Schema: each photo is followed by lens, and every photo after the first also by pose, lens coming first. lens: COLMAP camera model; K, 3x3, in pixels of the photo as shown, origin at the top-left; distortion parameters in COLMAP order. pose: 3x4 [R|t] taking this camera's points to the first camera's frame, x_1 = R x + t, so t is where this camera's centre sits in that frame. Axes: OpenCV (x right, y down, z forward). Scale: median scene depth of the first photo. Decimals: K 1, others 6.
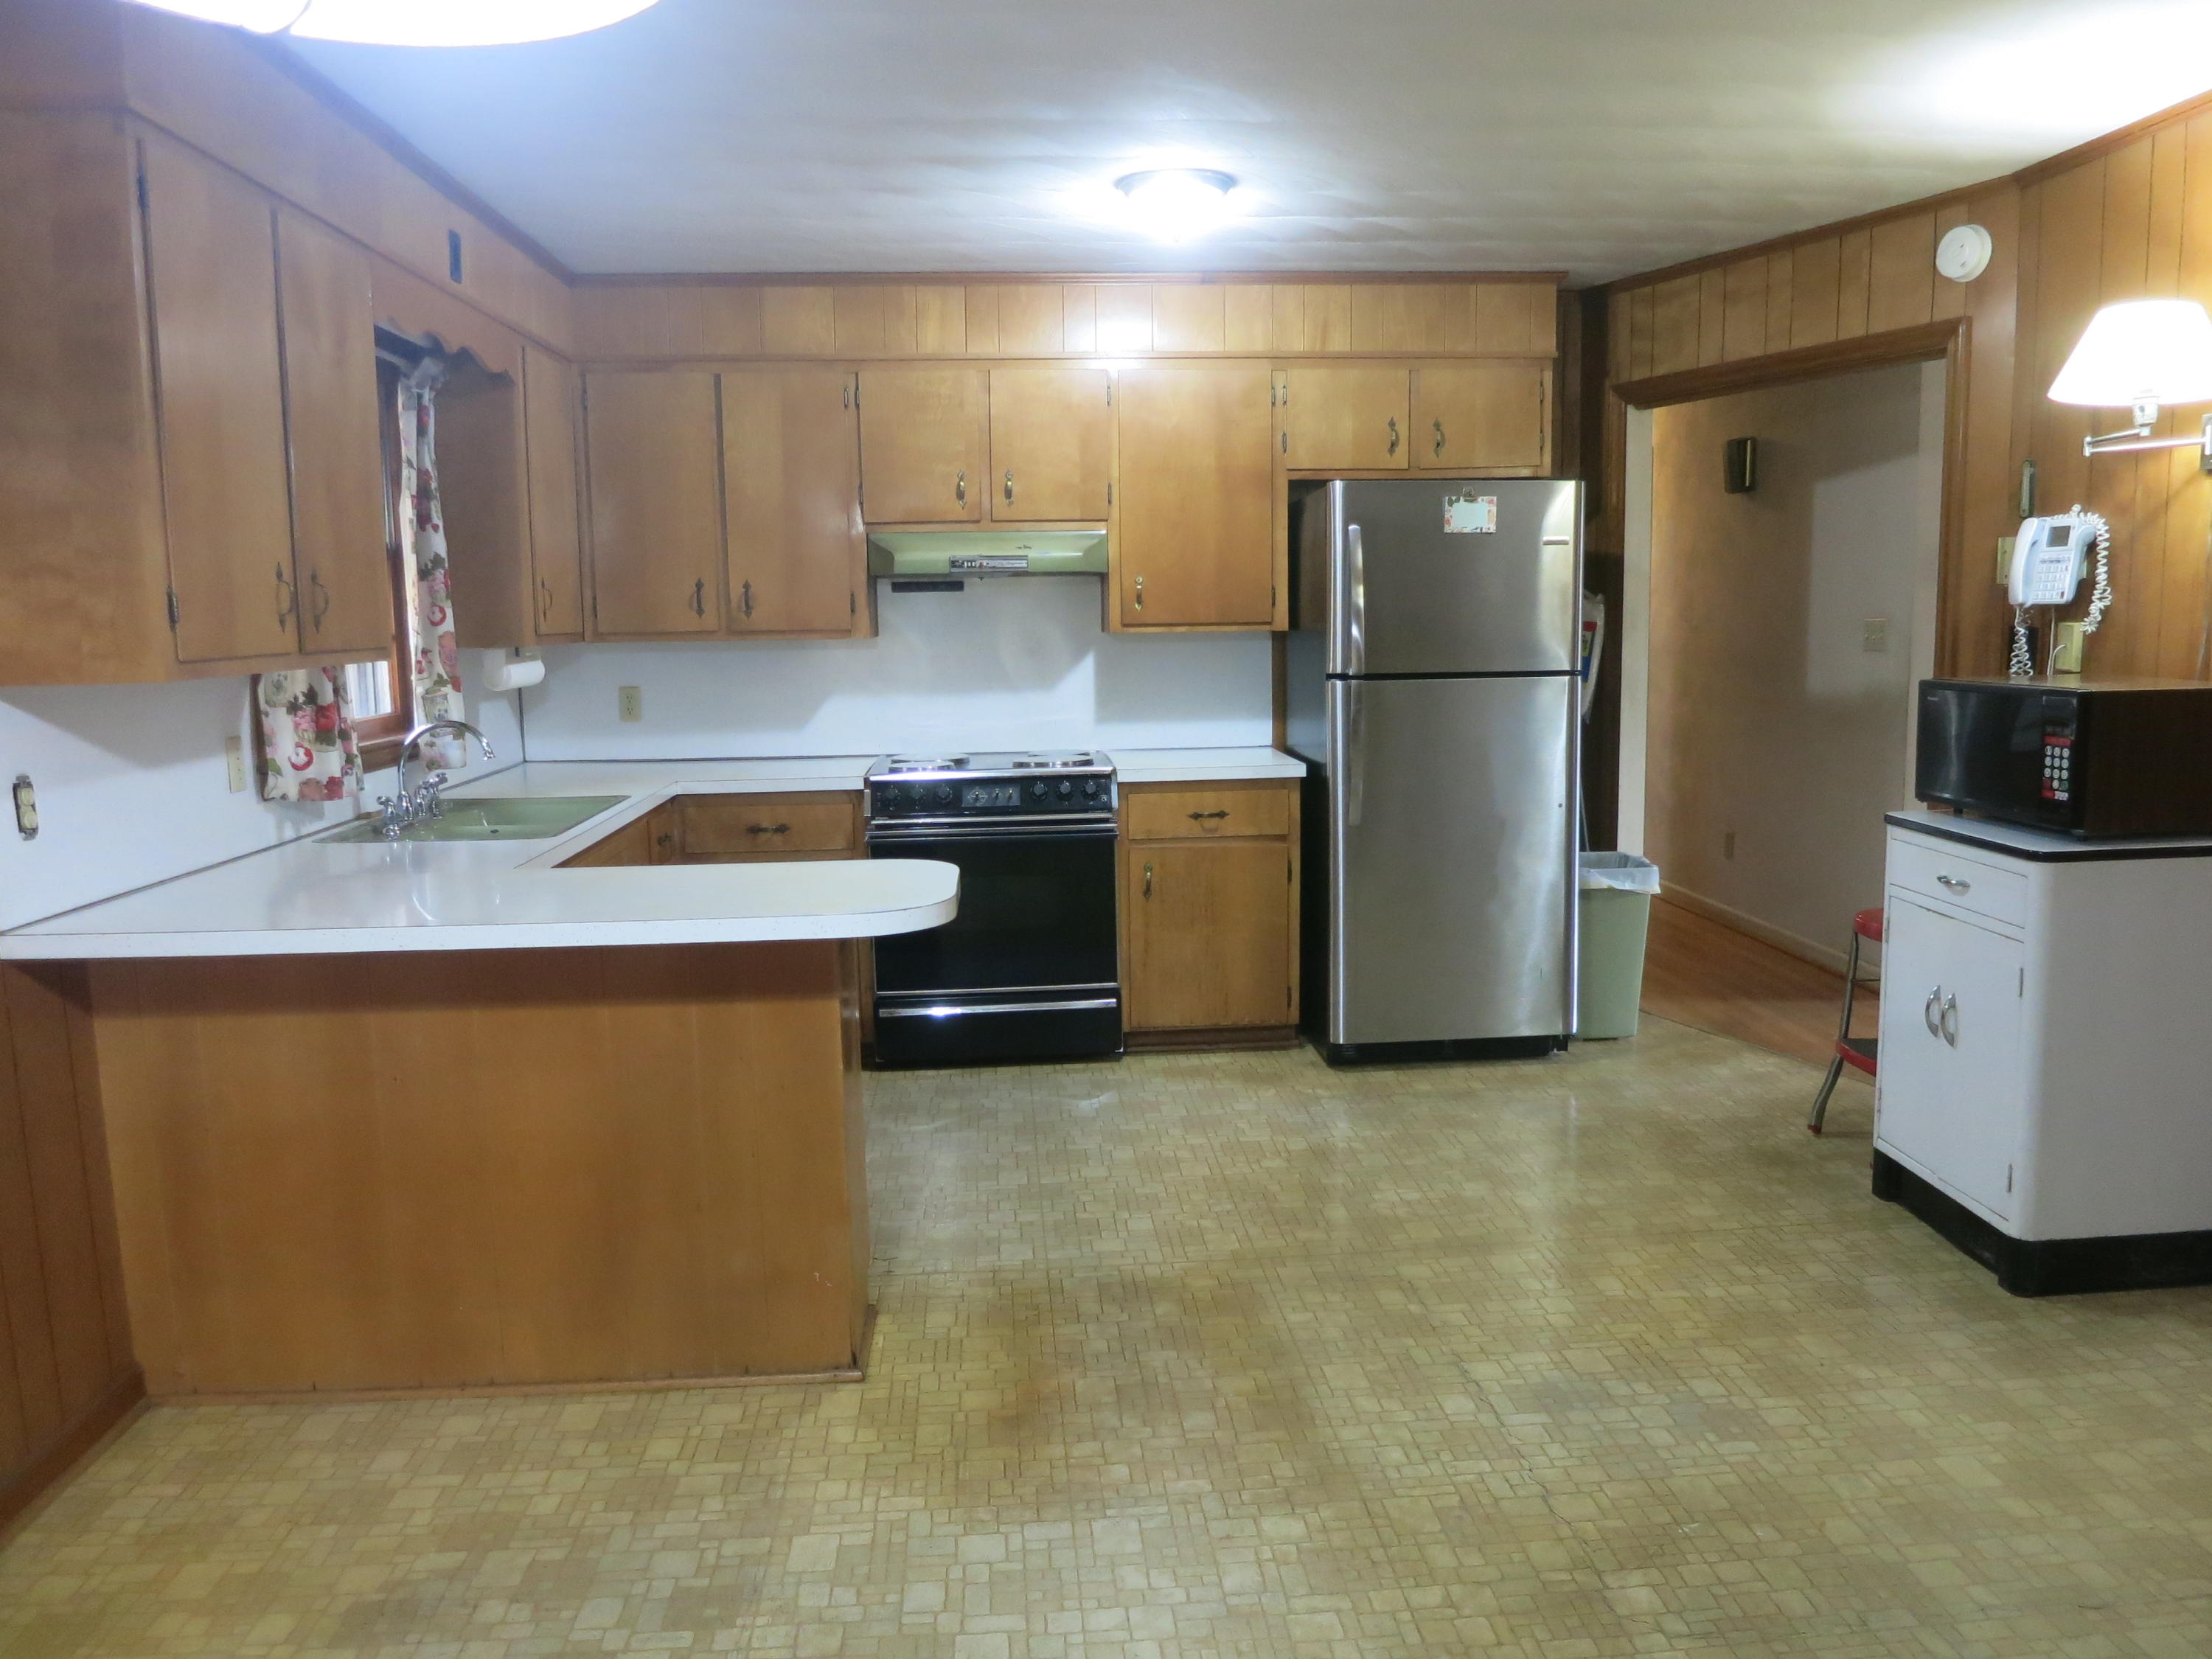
lens RADIAL K [[1571.4, 0, 1119.7], [0, 1571.4, 823.8], [0, 0, 1]] dist [-0.047558, -0.000251]
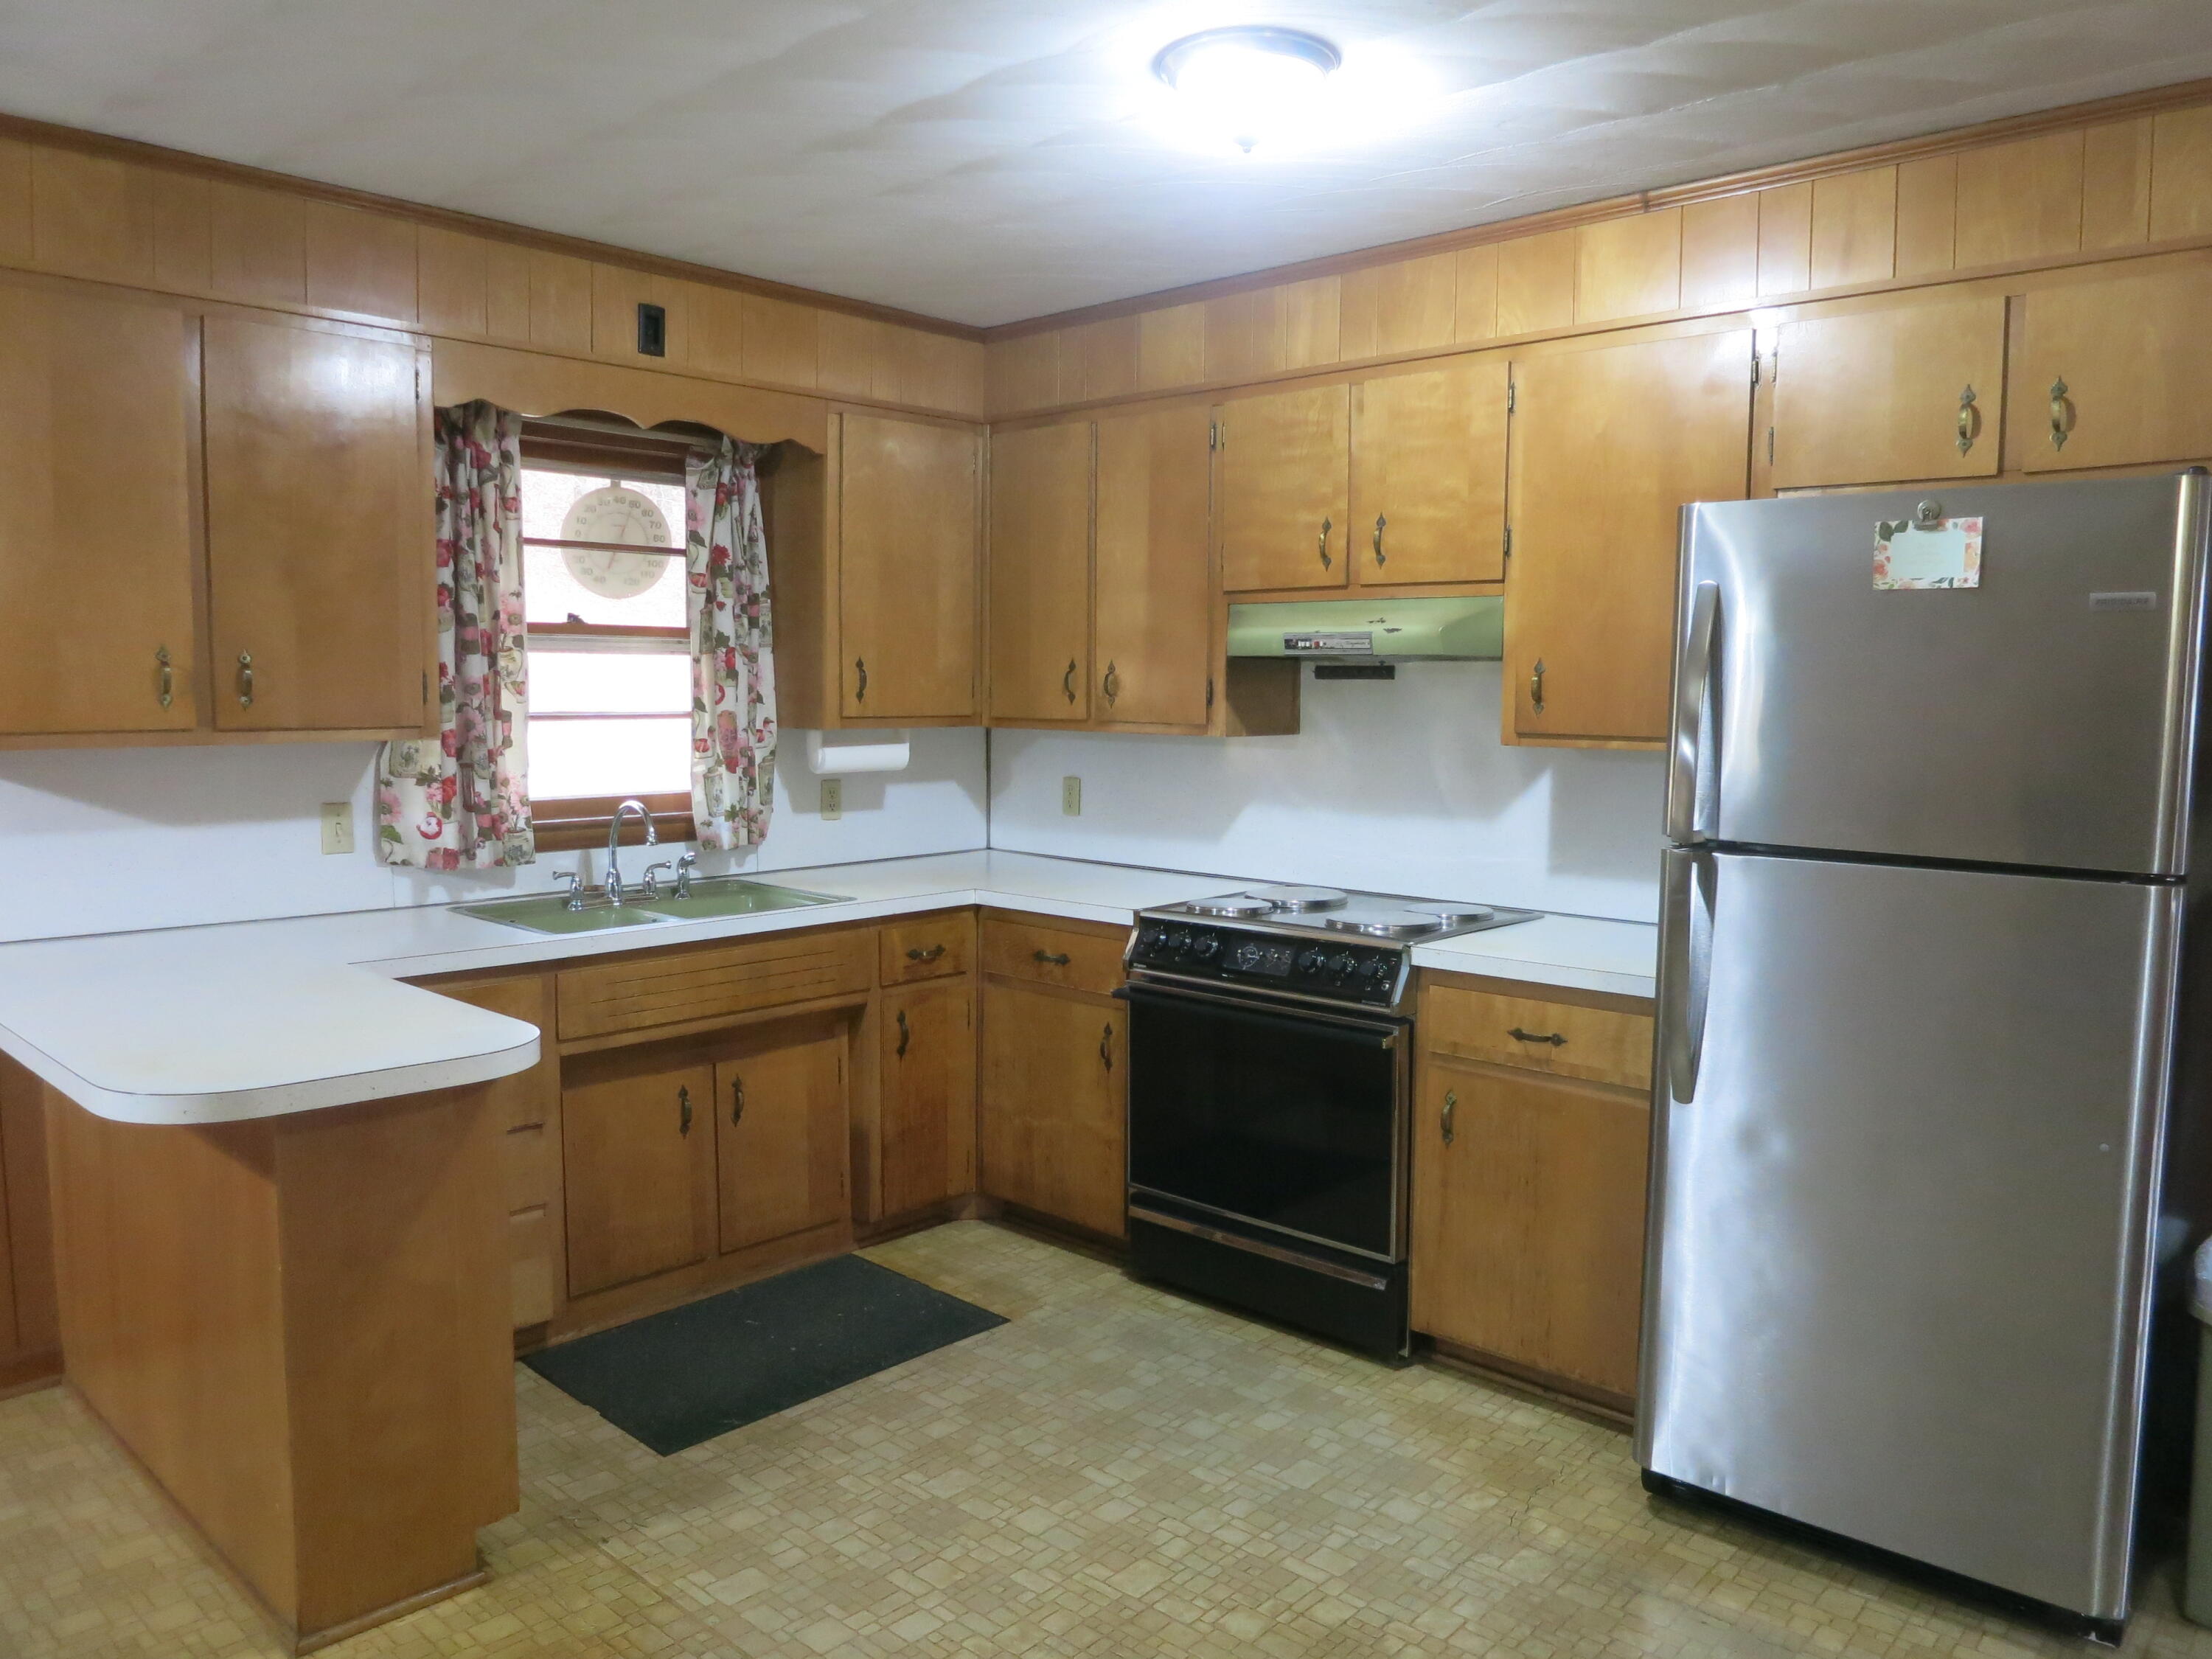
lens RADIAL K [[1571.4, 0, 1107.6], [0, 1571.4, 825.7], [0, 0, 1]] dist [-0.047558, -0.000251]
pose [[0.684434, 0.085822, -0.724006, 0.398108], [-0.117878, 0.993008, 0.006273, -0.075738], [0.719482, 0.081051, 0.689765, 0.437198]]
